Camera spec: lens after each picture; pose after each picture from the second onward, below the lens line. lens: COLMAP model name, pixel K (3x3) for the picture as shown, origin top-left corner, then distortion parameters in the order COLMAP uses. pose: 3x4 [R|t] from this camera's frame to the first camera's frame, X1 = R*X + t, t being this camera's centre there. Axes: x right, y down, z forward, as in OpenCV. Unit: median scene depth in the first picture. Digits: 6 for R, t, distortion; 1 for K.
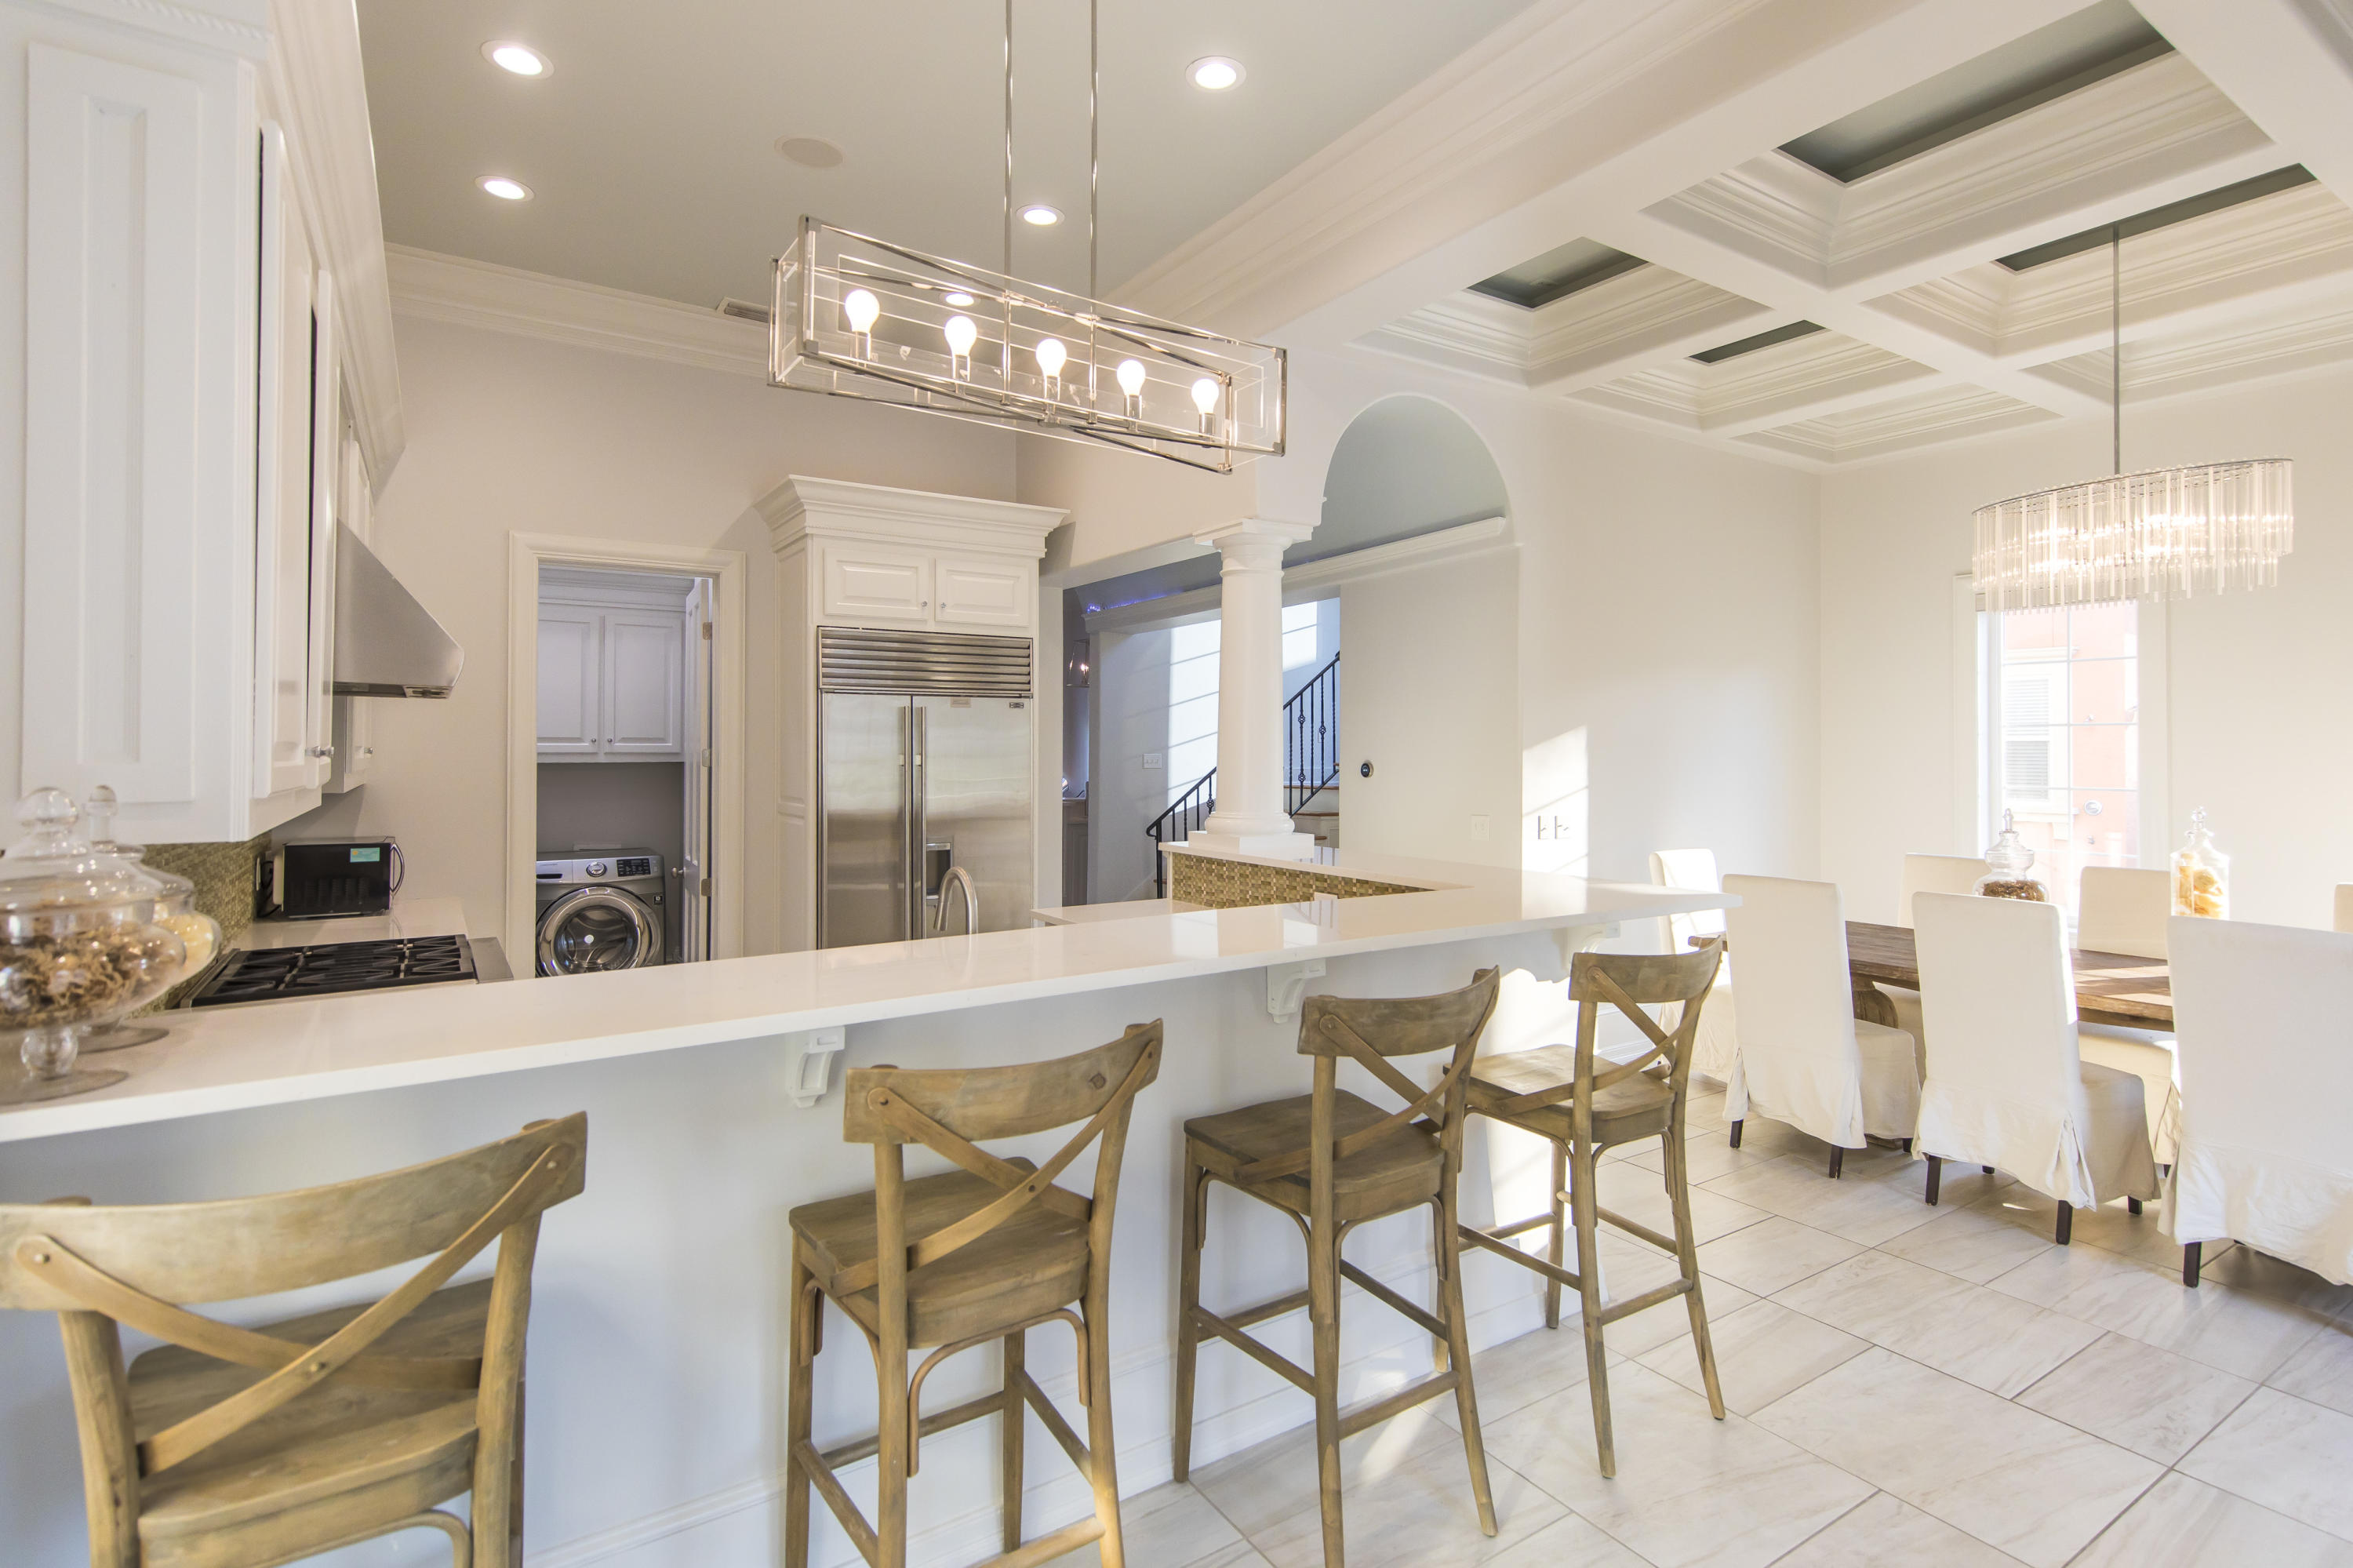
lens RADIAL K [[1107.0, 0, 1121.3], [0, 1107.0, 736.8], [0, 0, 1]] dist [0.001042, 0.000629]
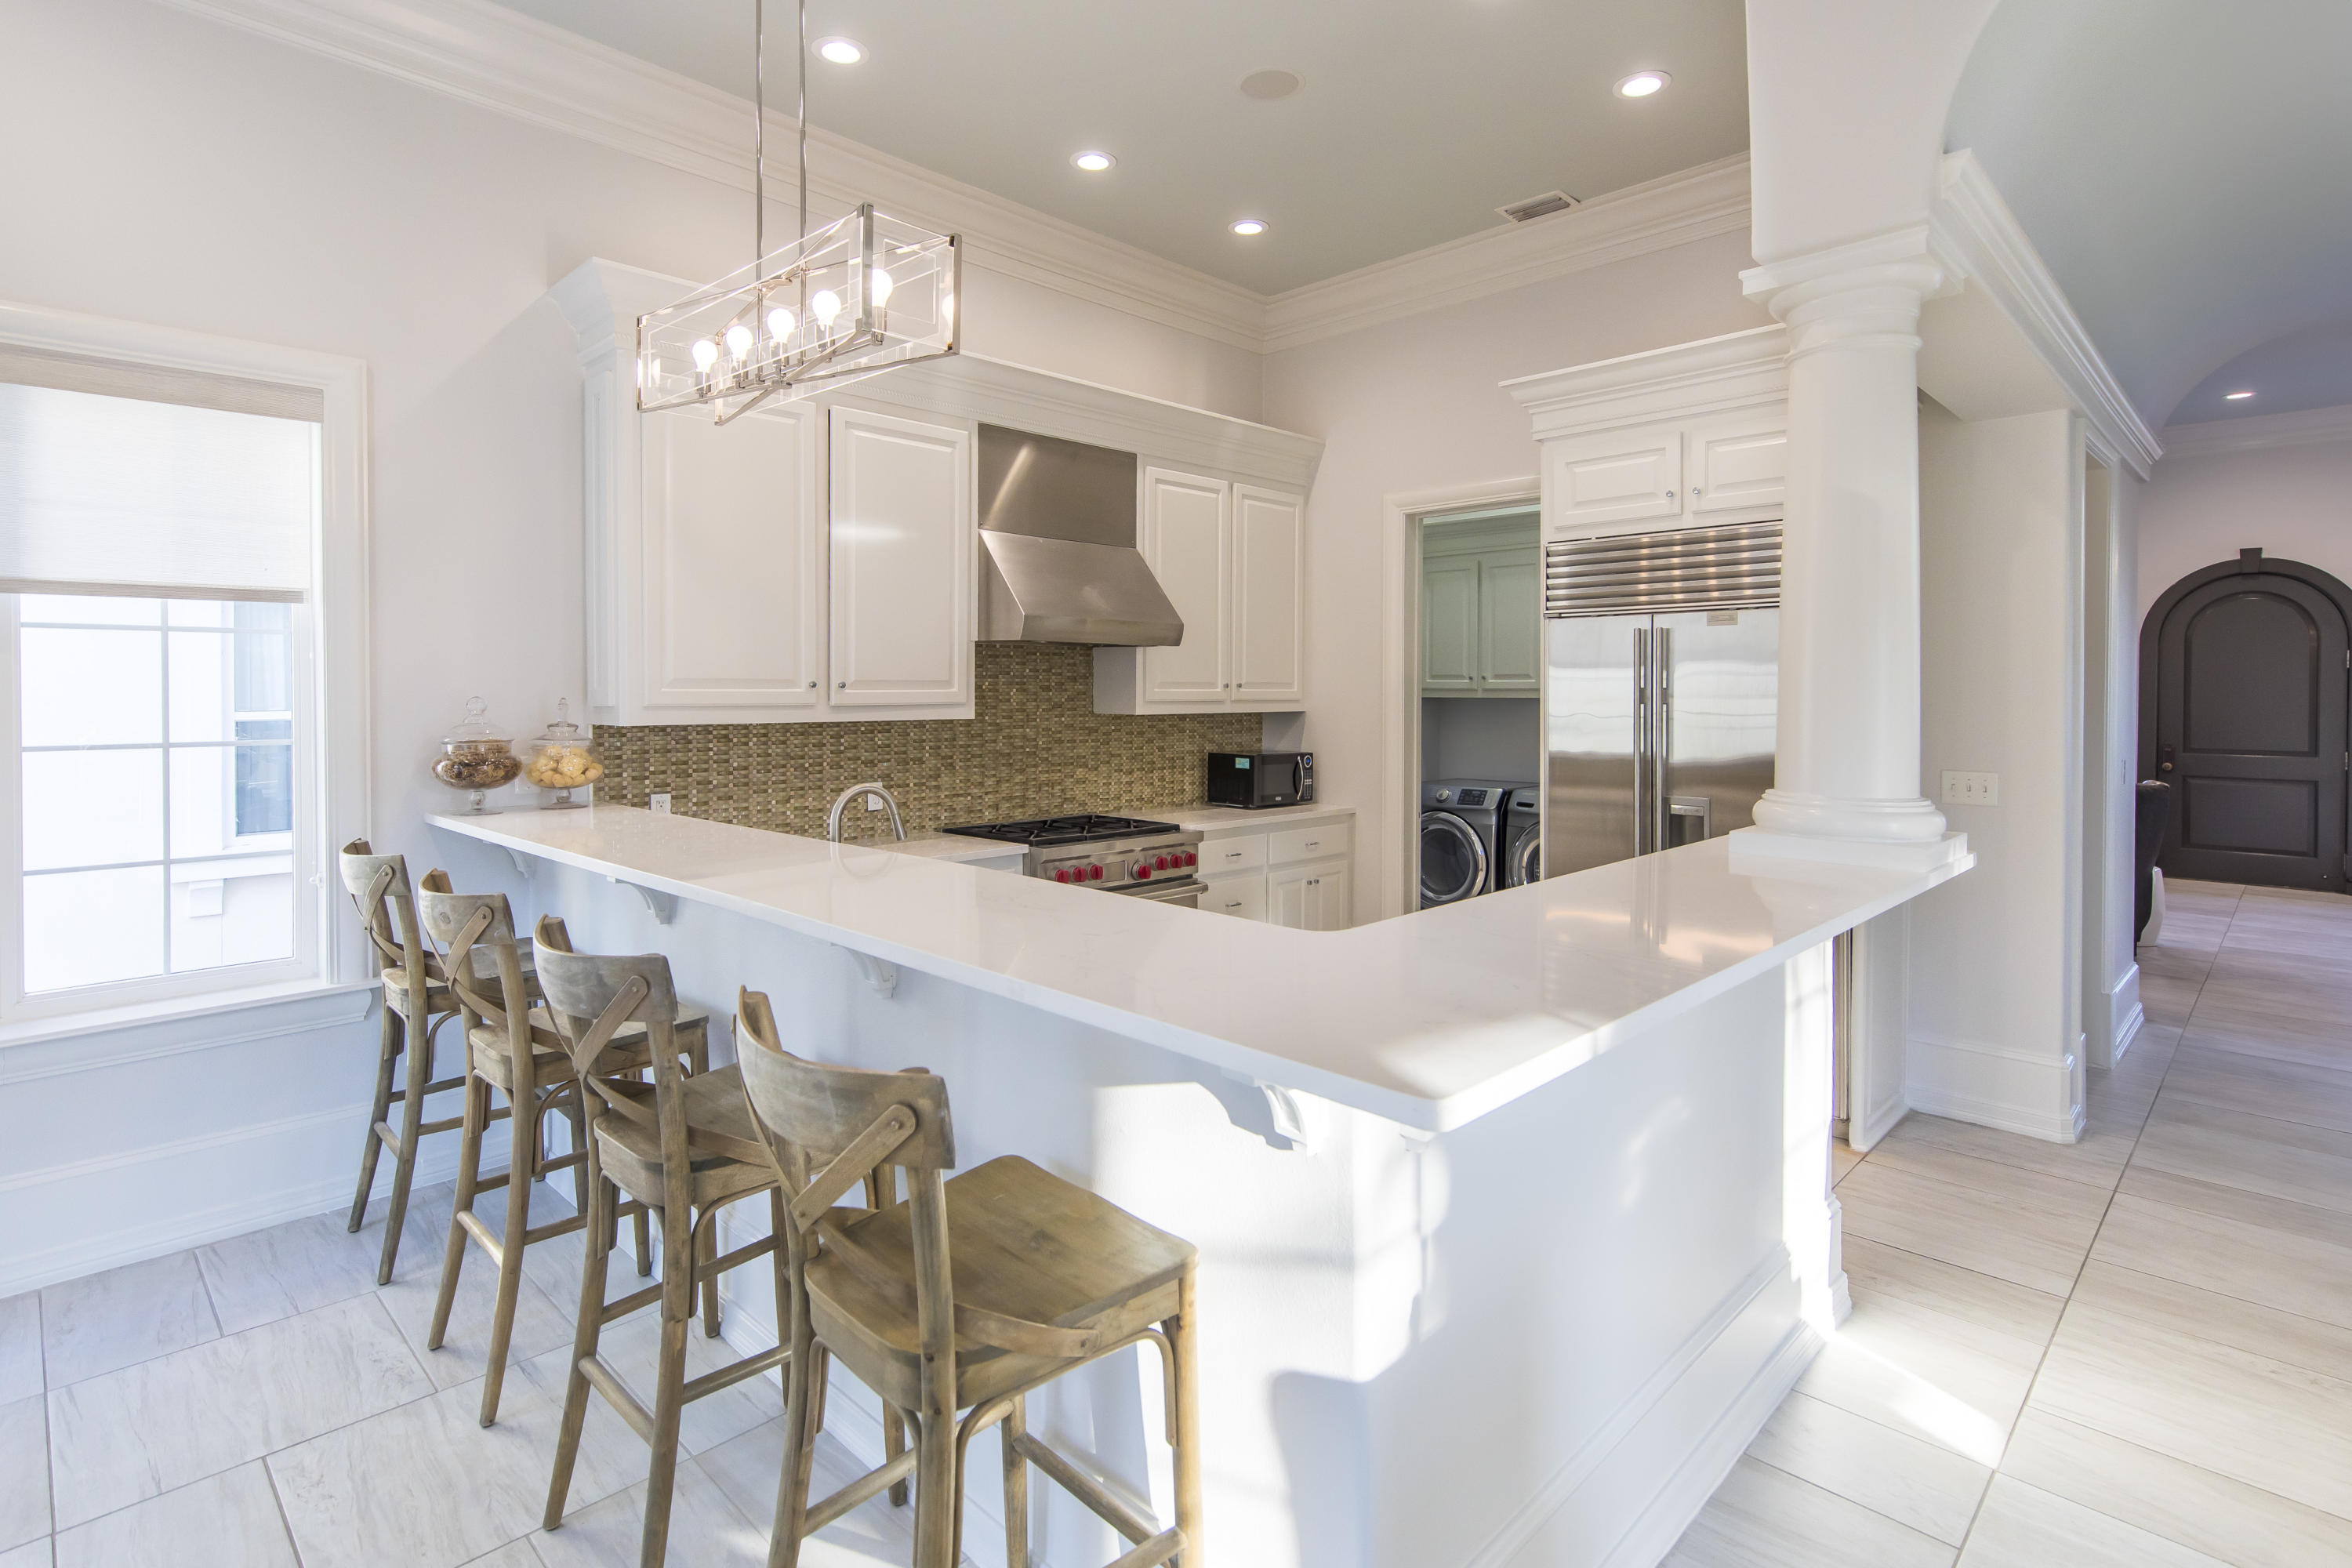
lens RADIAL K [[1137.4, 0, 1171.6], [0, 1137.4, 692.9], [0, 0, 1]] dist [0.000808, 0.000105]
pose [[0.226848, 0.001279, -0.973929, 0.522634], [0.007029, 0.999971, 0.002951, 0.013802], [0.973905, -0.007515, 0.226833, 0.493054]]
